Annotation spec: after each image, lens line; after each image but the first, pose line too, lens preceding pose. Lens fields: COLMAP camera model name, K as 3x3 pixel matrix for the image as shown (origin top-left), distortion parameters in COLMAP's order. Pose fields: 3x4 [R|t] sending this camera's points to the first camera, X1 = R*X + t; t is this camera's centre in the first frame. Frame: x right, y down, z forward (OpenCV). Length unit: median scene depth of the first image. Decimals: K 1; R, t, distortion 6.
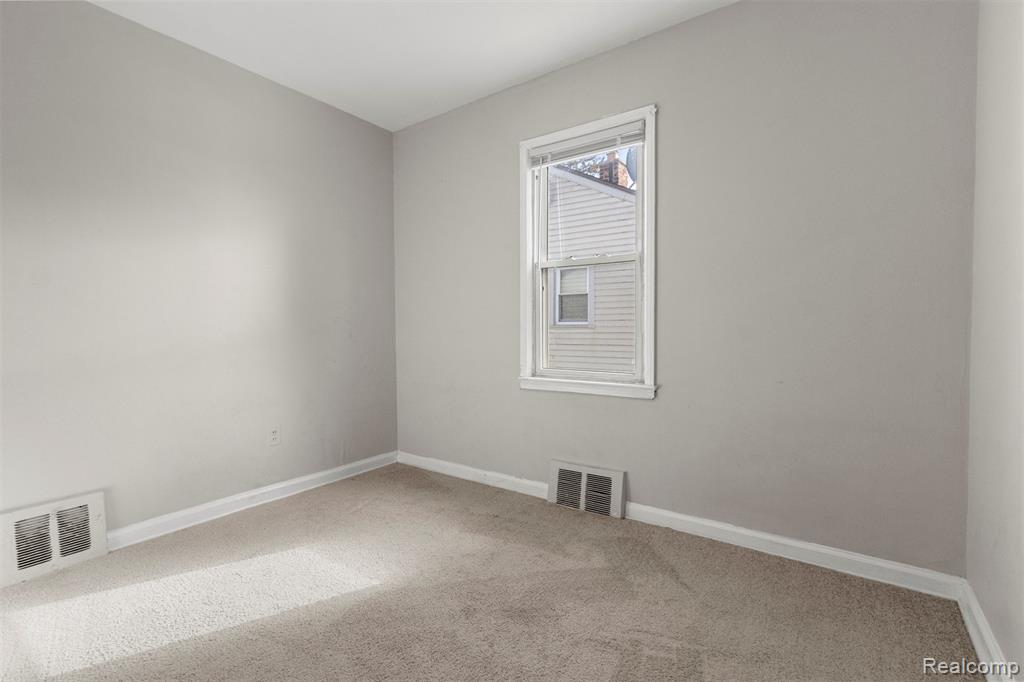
lens RADIAL K [[479.8, 0, 521.0], [0, 479.8, 337.6], [0, 0, 1]] dist [0.002829, -0.001333]
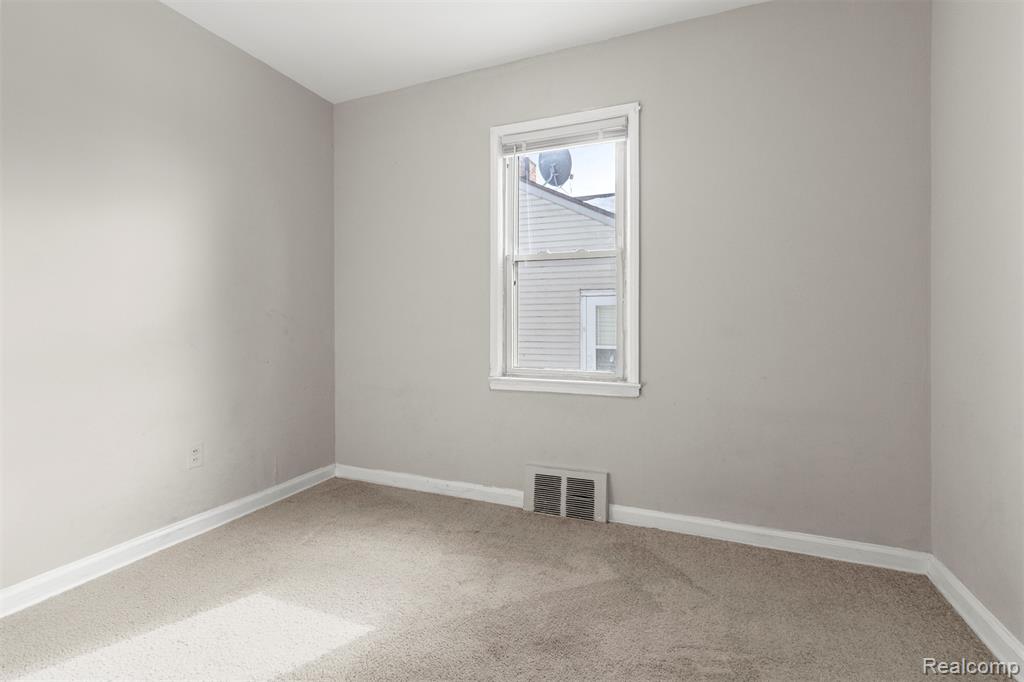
lens RADIAL K [[479.8, 0, 507.3], [0, 479.8, 320.2], [0, 0, 1]] dist [0.002829, -0.001333]
pose [[0.974987, 0.006624, 0.222162, -0.202844], [-0.000368, 0.999602, -0.028191, -0.002091], [-0.222260, 0.027404, 0.974602, 0.093755]]
